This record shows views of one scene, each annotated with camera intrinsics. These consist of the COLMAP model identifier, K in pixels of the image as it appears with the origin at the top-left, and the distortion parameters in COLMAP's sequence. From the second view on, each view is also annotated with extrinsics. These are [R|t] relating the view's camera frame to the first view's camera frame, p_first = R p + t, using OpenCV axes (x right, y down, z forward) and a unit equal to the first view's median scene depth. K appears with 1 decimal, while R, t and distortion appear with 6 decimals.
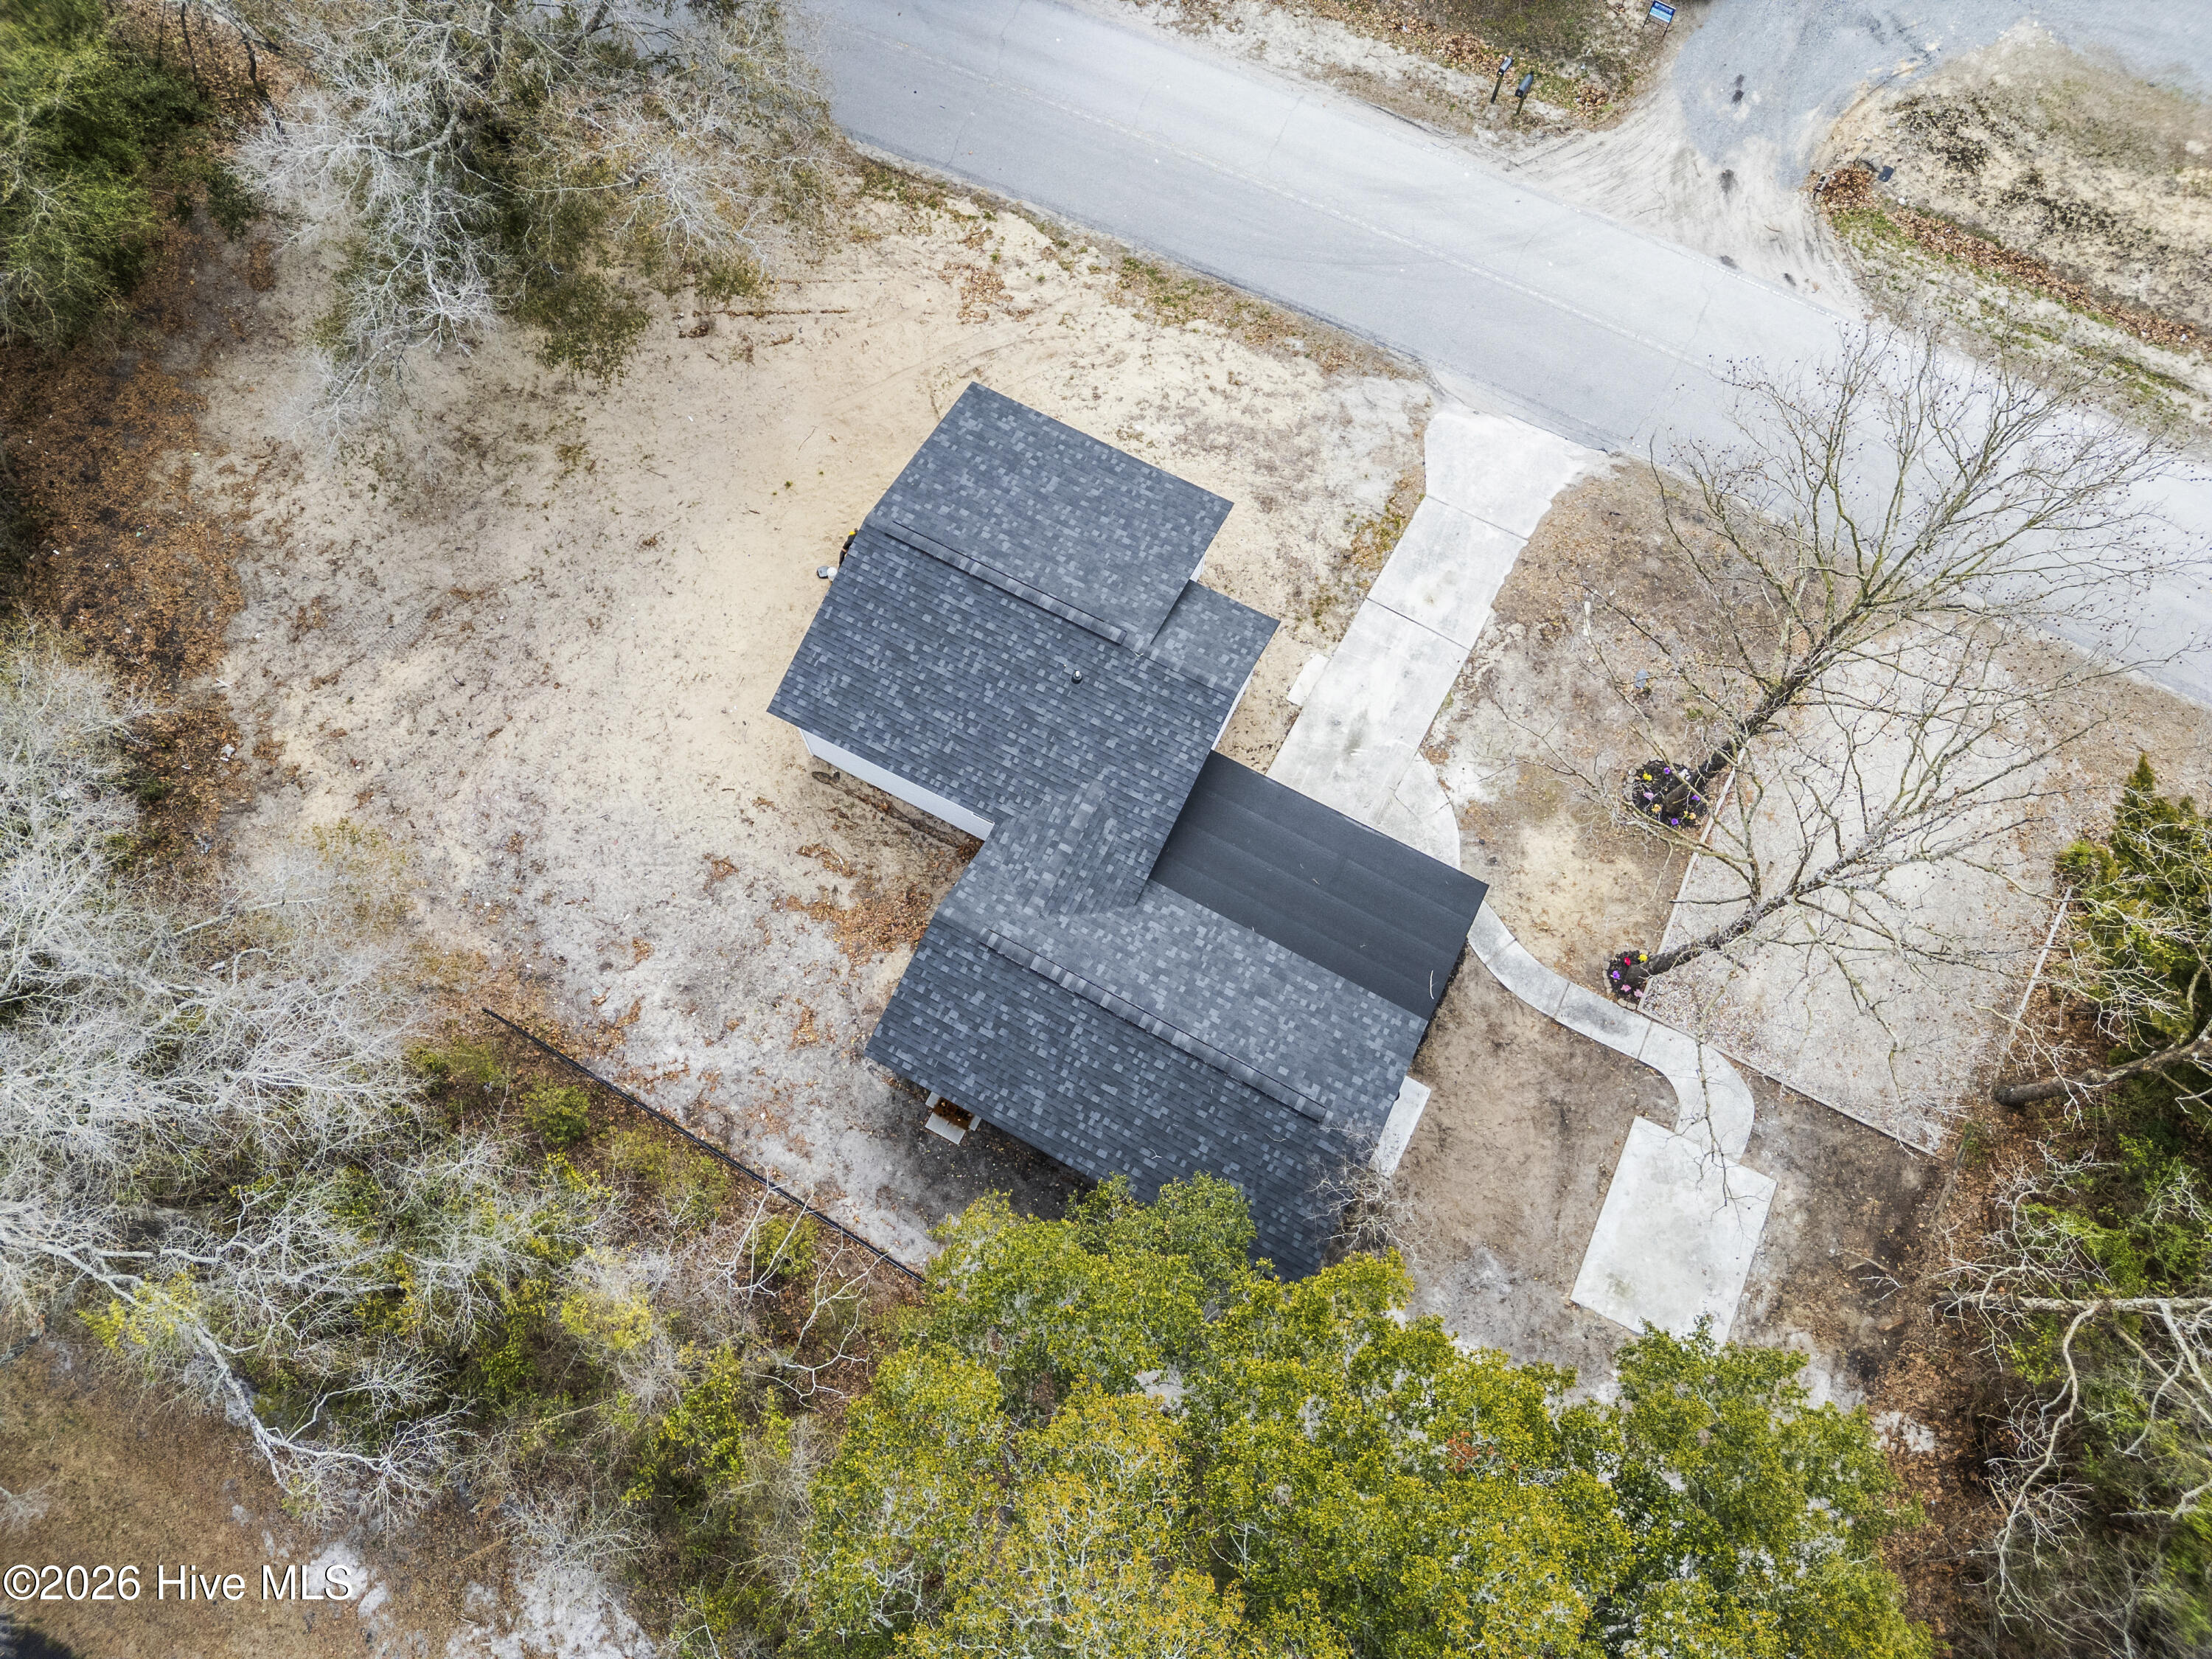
lens RADIAL K [[1564.4, 0, 1083.9], [0, 1564.4, 837.6], [0, 0, 1]] dist [0.080996, -0.076690]
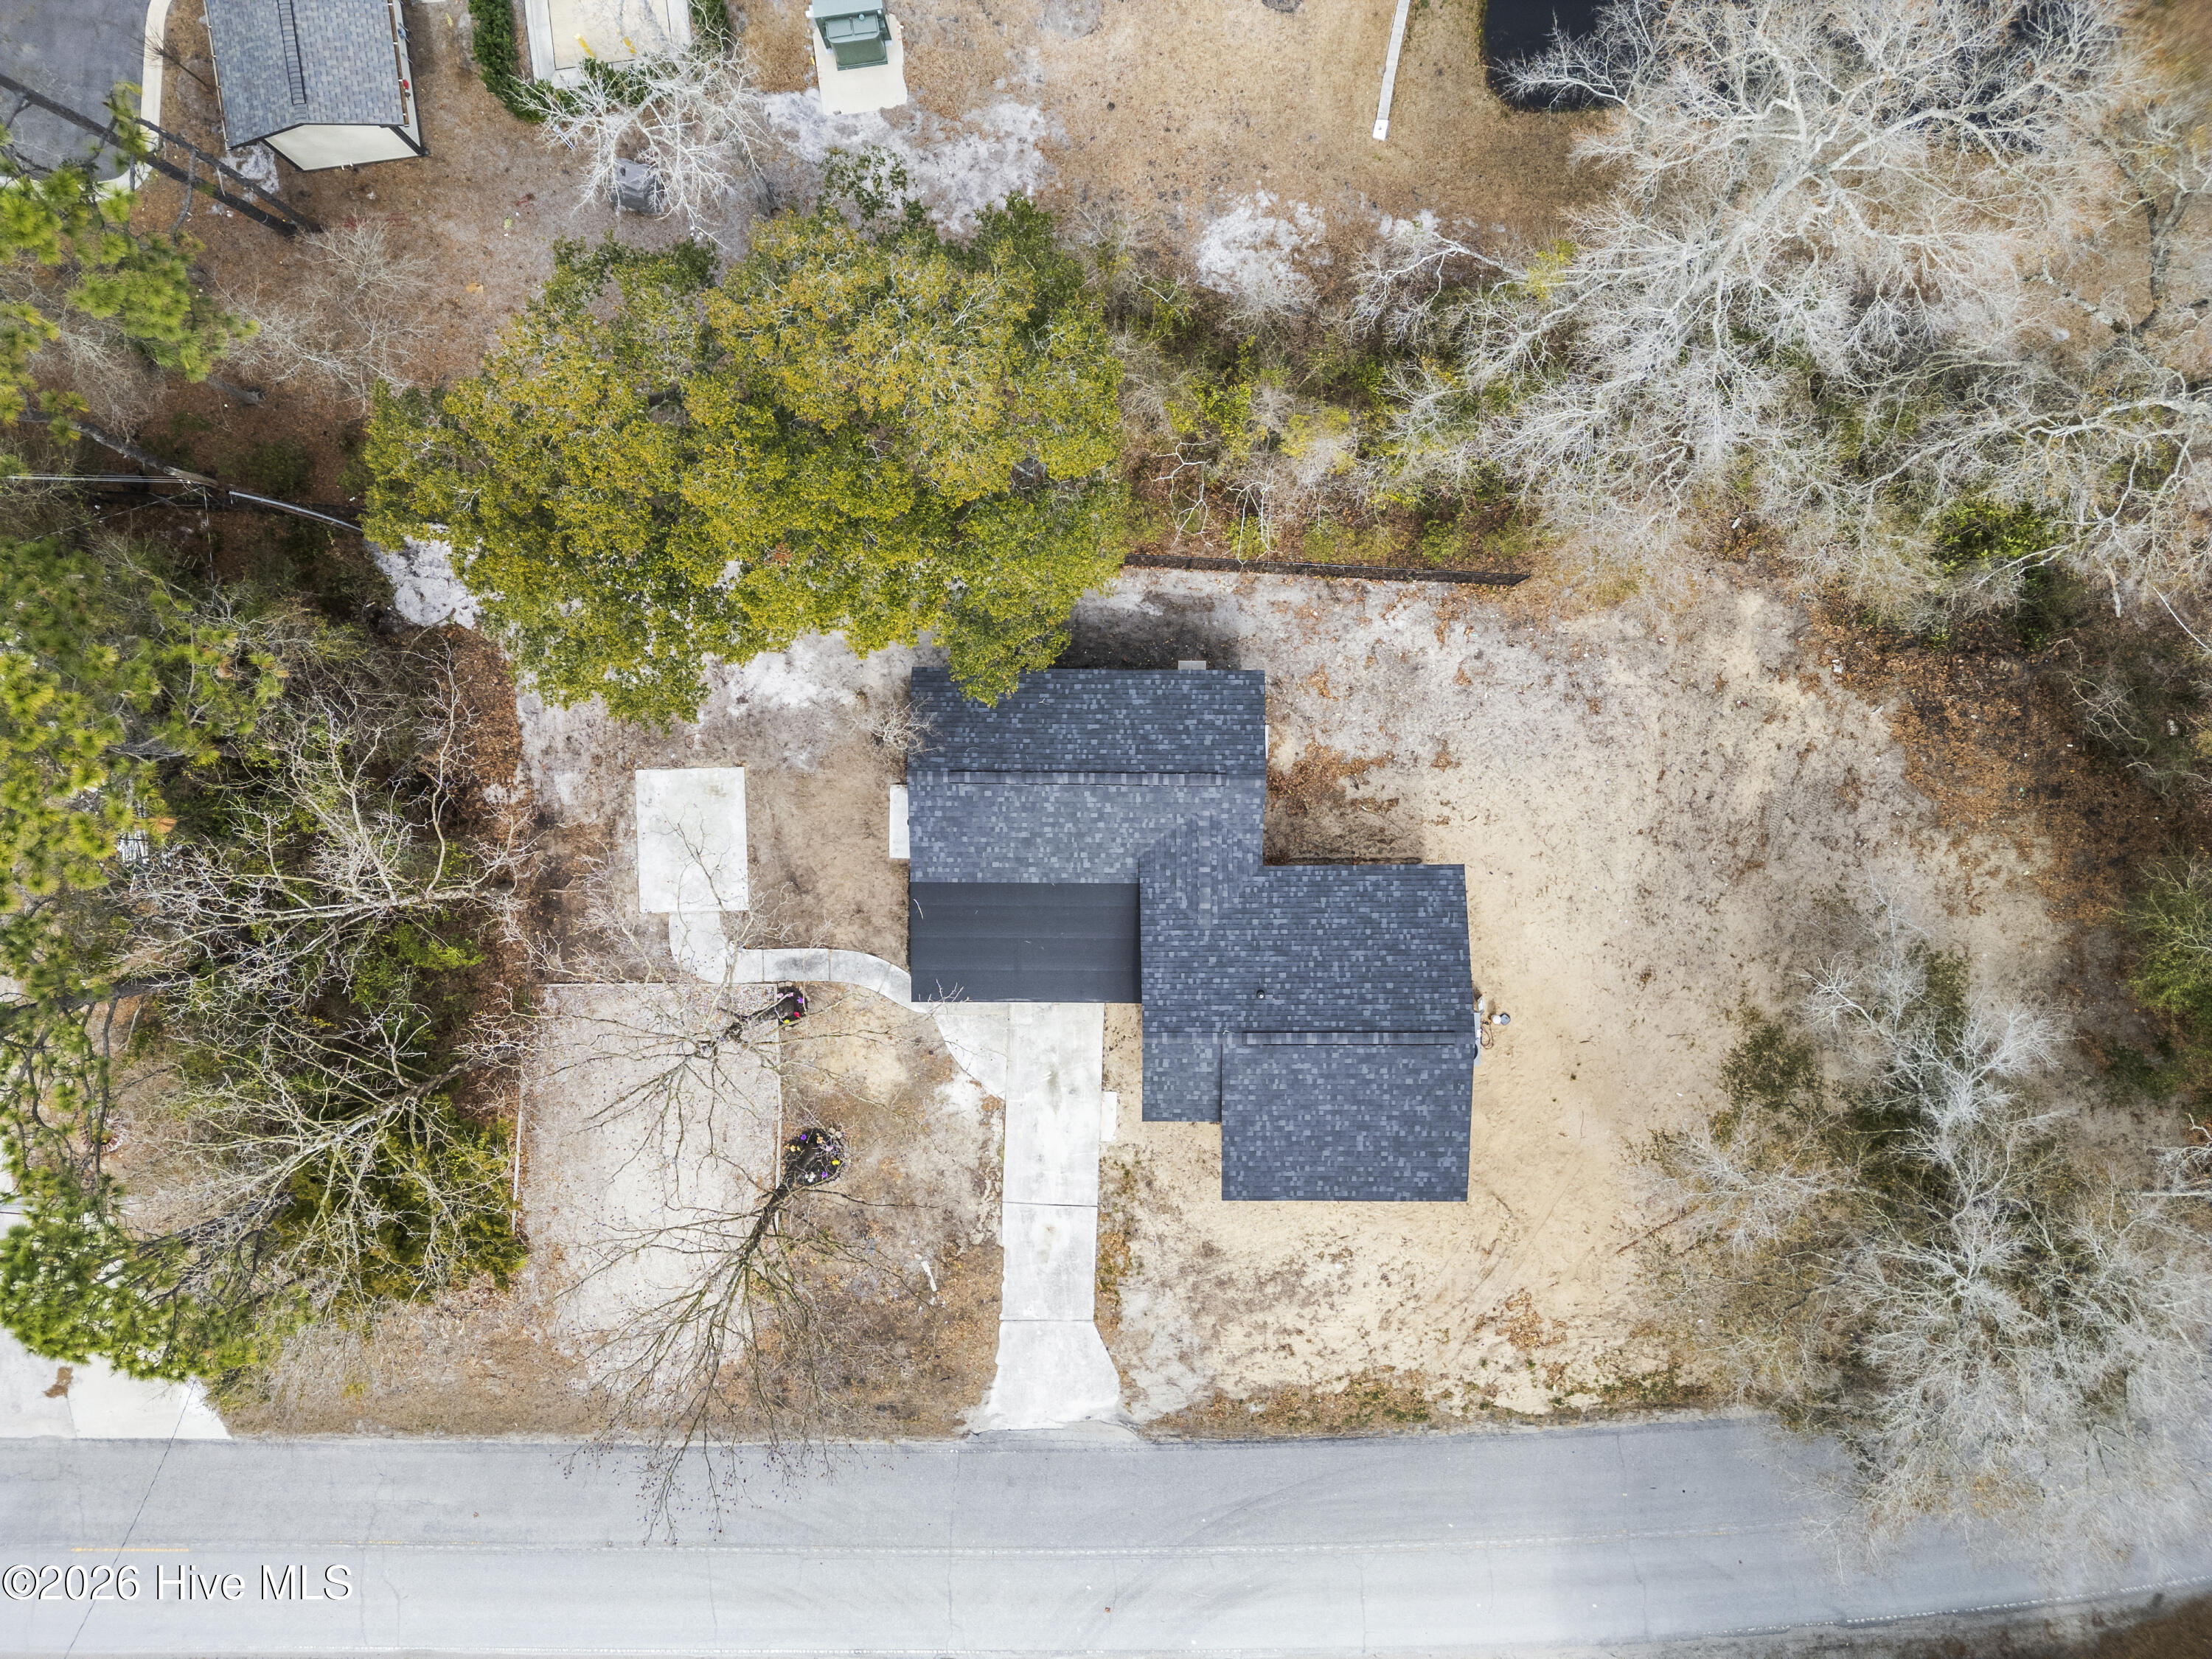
lens RADIAL K [[1556.3, 0, 1109.9], [0, 1556.3, 783.7], [0, 0, 1]] dist [0.071565, -0.066696]
pose [[-0.887257, 0.461071, -0.013747, 0.038187], [-0.441245, -0.839665, 0.316648, -0.271313], [0.134455, 0.287014, 0.948443, -0.244108]]
